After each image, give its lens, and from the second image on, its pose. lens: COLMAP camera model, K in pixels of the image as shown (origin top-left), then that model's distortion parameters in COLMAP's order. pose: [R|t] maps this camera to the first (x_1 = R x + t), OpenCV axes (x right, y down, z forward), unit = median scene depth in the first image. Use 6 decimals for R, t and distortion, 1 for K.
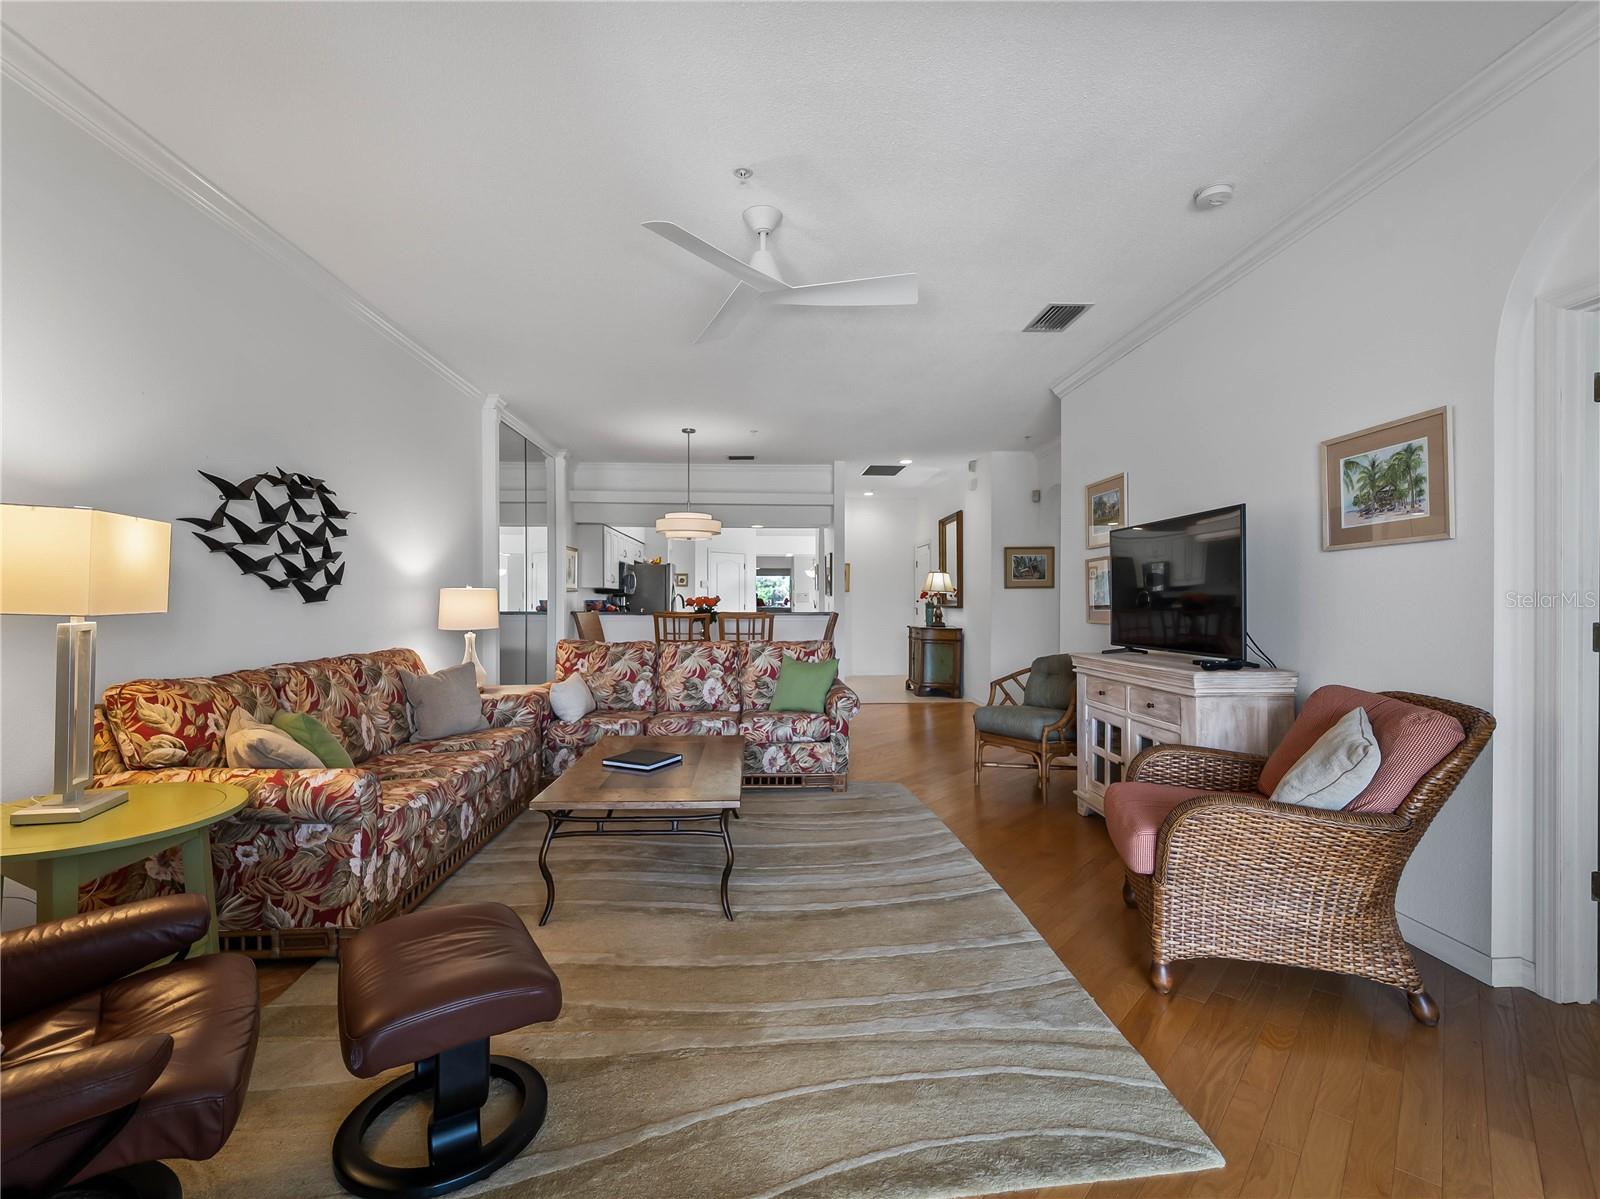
lens RADIAL K [[737.9, 0, 806.4], [0, 737.9, 599.5], [0, 0, 1]] dist [0.000022, -0.001273]
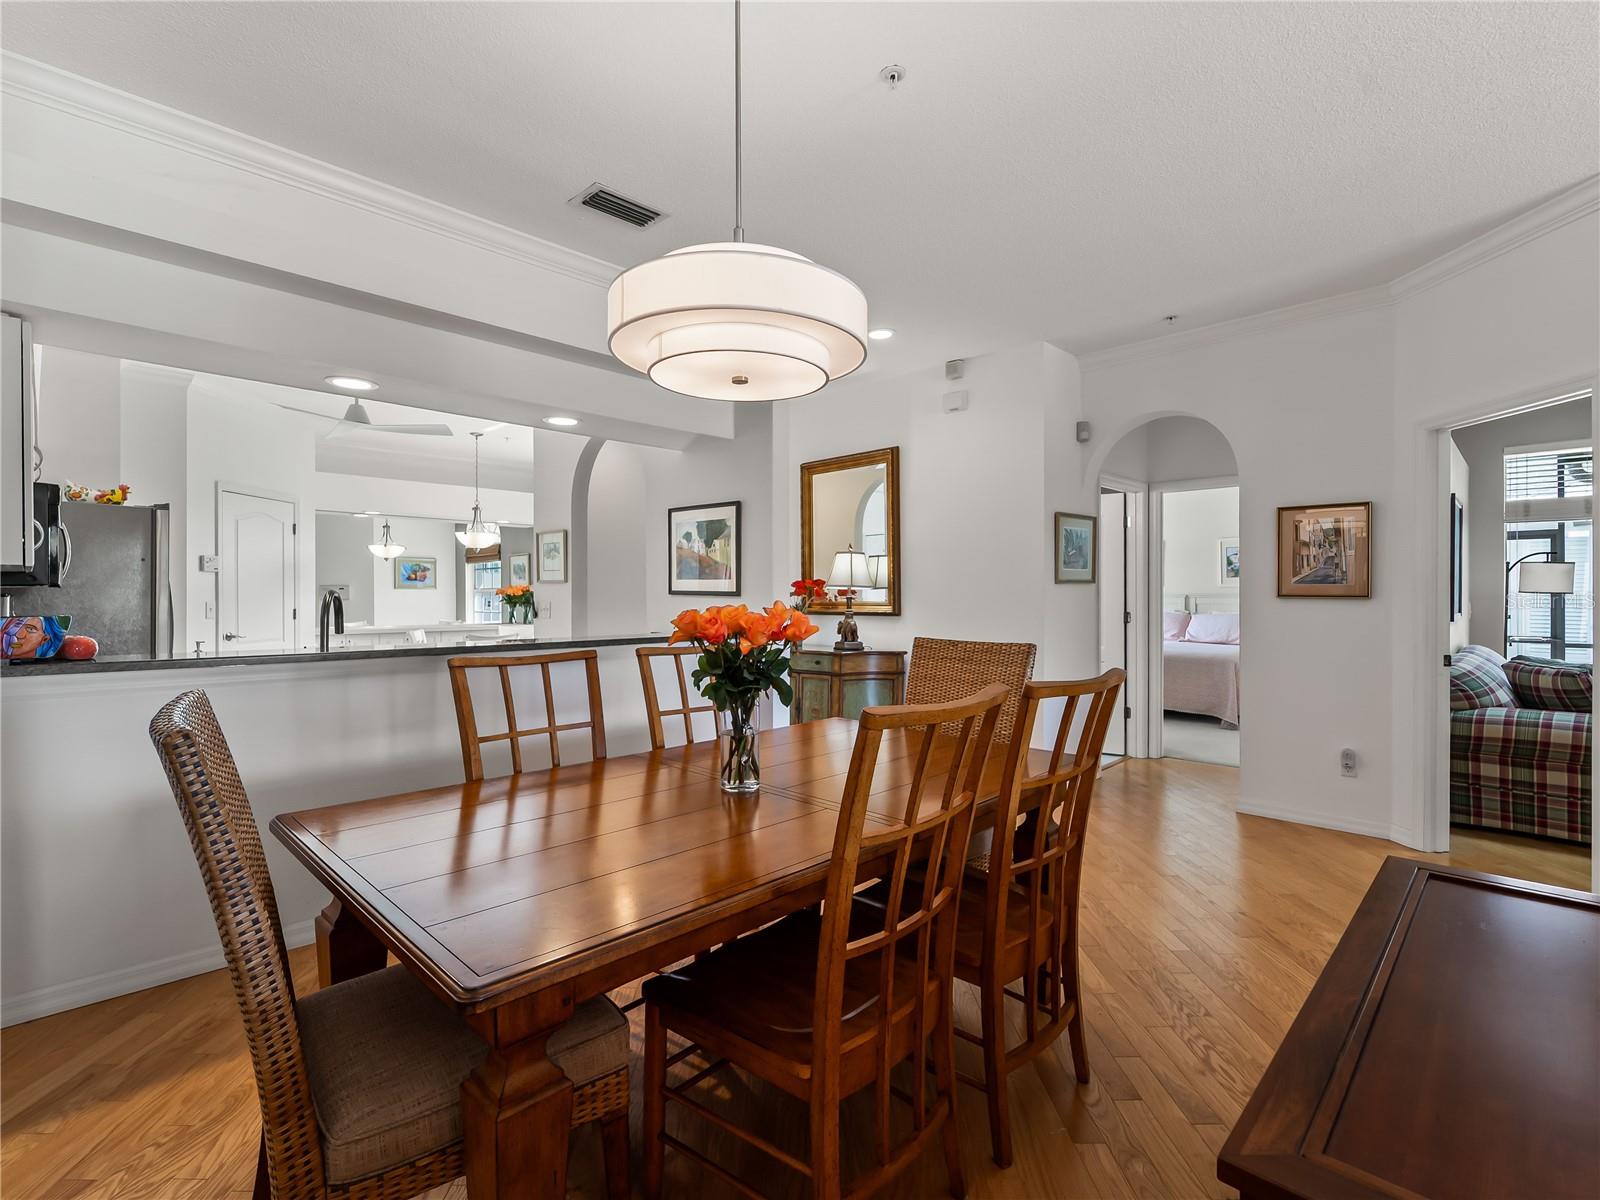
lens RADIAL K [[737.9, 0, 839.2], [0, 737.9, 598.3], [0, 0, 1]] dist [0.000022, -0.001273]
pose [[0.745416, -0.009212, 0.666536, -0.212800], [0.002776, 0.999939, 0.010716, -0.008525], [-0.666593, -0.006138, 0.745396, 0.594665]]
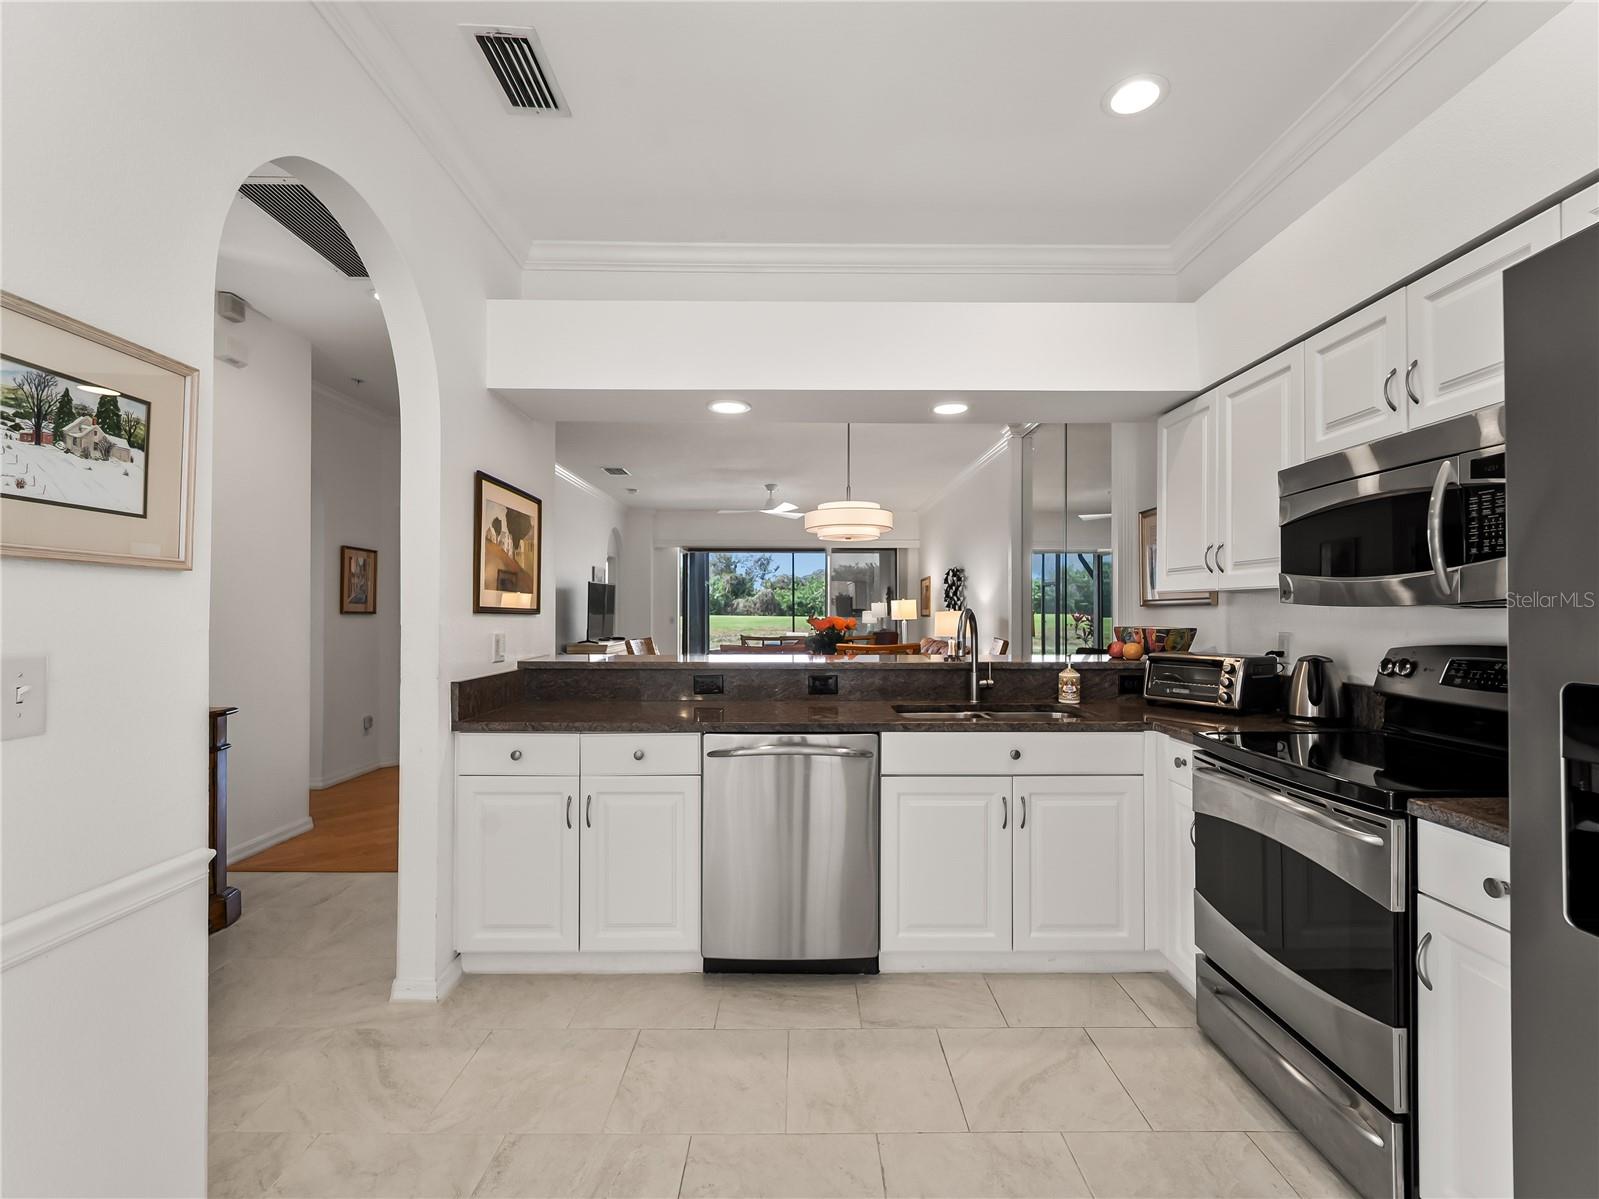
lens RADIAL K [[737.4, 0, 800.4], [0, 737.4, 608.9], [0, 0, 1]] dist [0.000022, -0.001273]
pose [[-0.997933, -0.006713, 0.063906, -0.118093], [-0.006933, 0.999971, -0.003218, -0.008061], [-0.063883, -0.003654, -0.997951, 1.303432]]
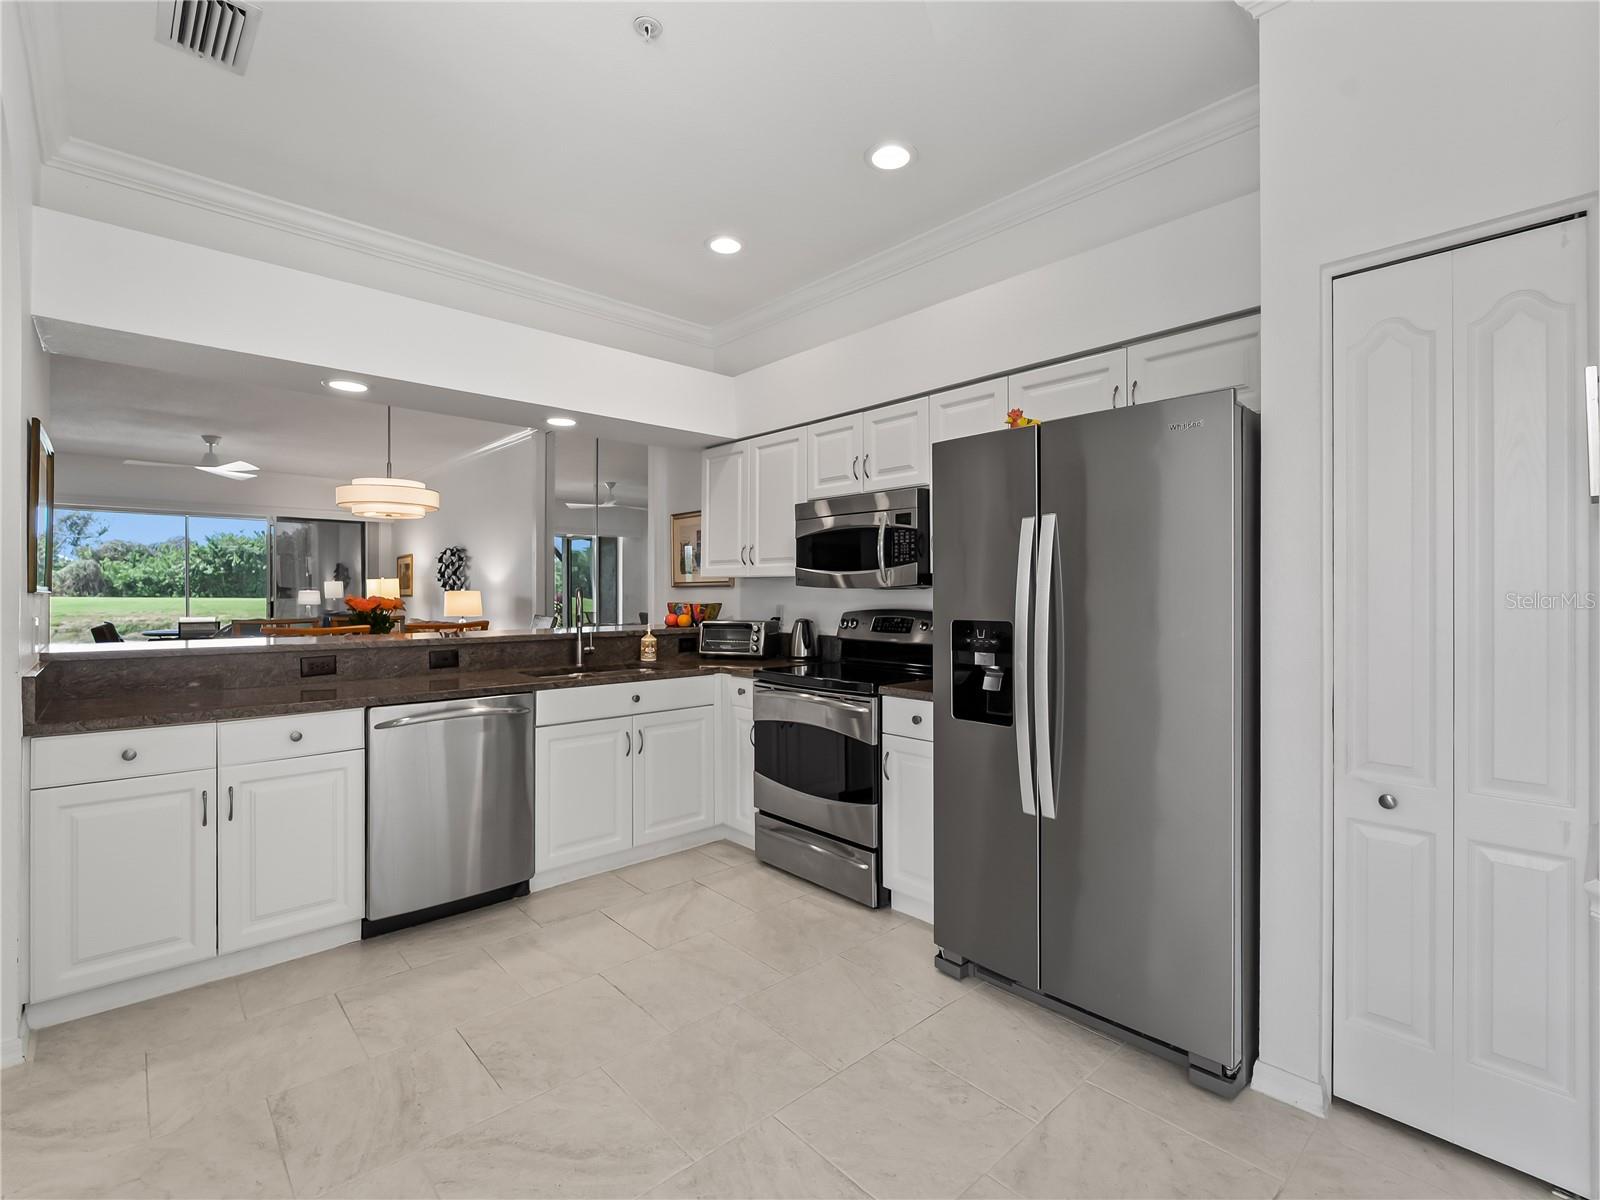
lens RADIAL K [[737.9, 0, 806.2], [0, 737.9, 596.3], [0, 0, 1]] dist [0.000022, -0.001273]
pose [[-0.780057, -0.002743, -0.625702, -0.019288], [-0.005496, 0.999982, 0.002468, -0.007310], [0.625684, 0.005364, -0.780058, 1.360638]]
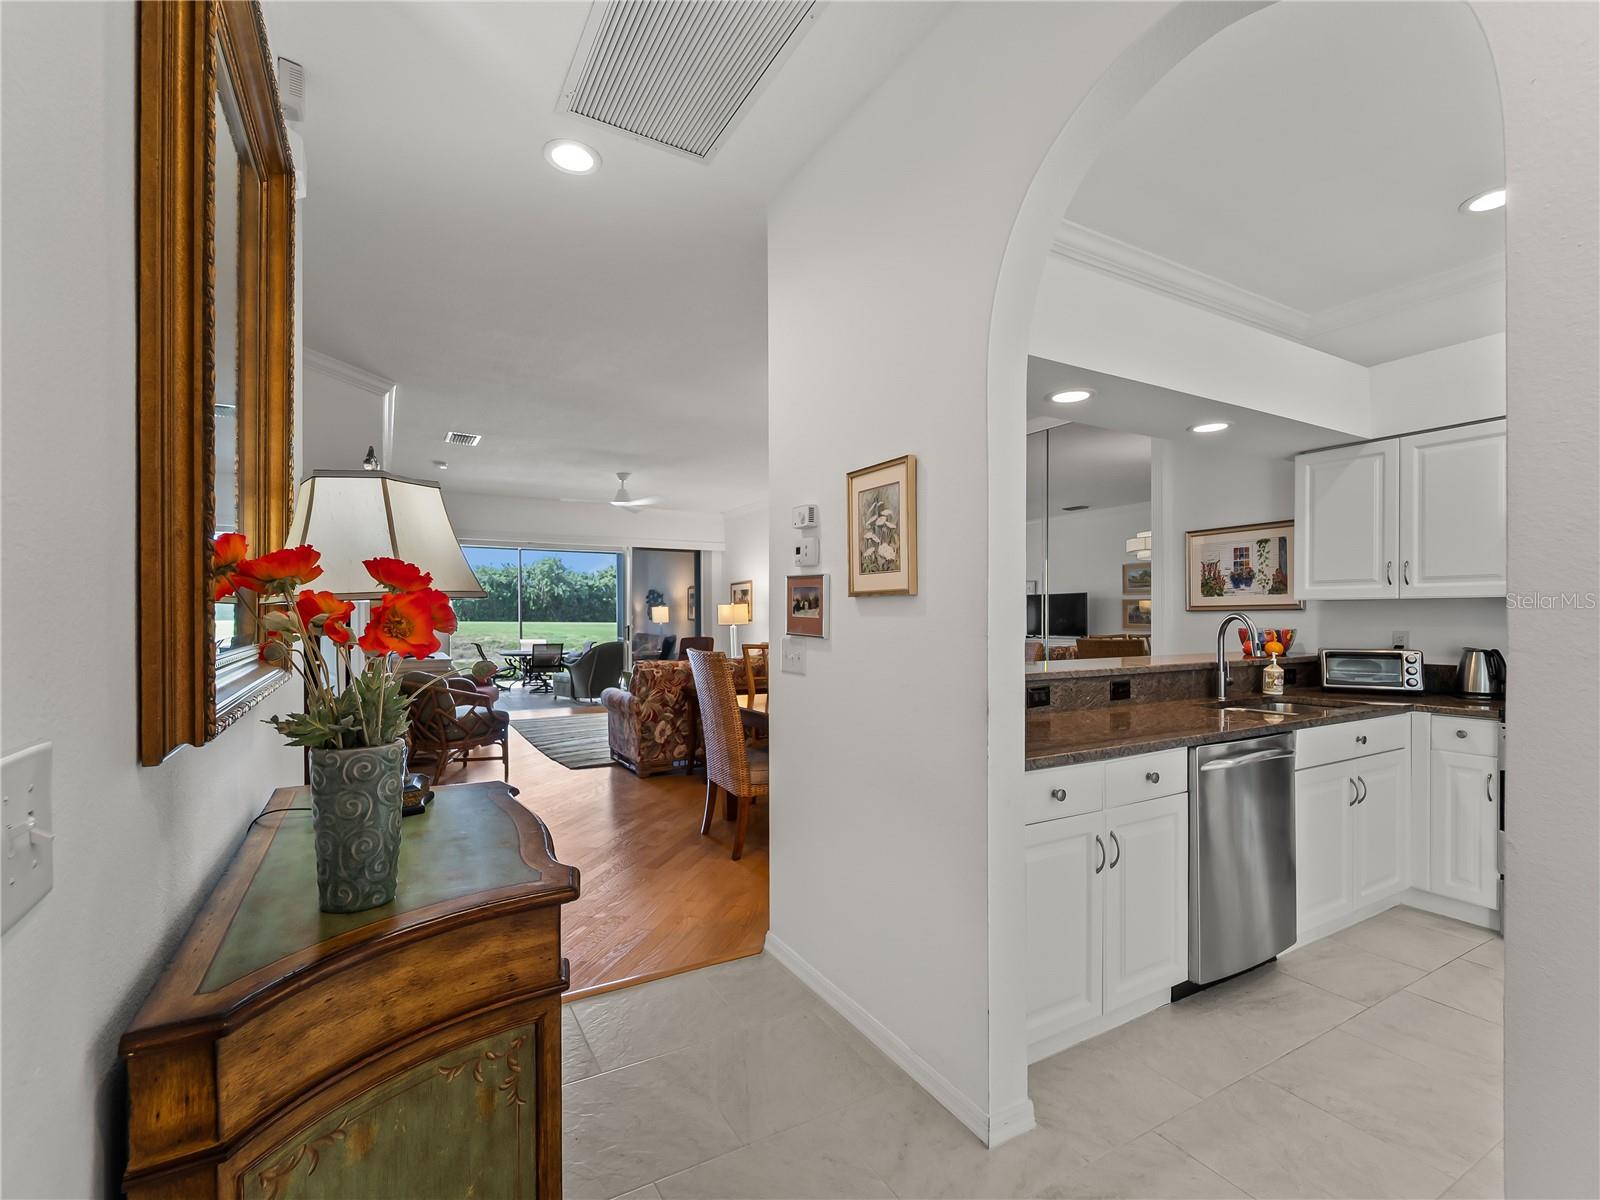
lens RADIAL K [[737.9, 0, 808.1], [0, 737.9, 612.5], [0, 0, 1]] dist [0.000022, -0.001273]
pose [[-0.900161, -0.004941, -0.435528, 0.165876], [-0.002767, 0.999980, -0.005627, -0.007591], [0.435548, -0.003860, -0.900157, 1.207043]]
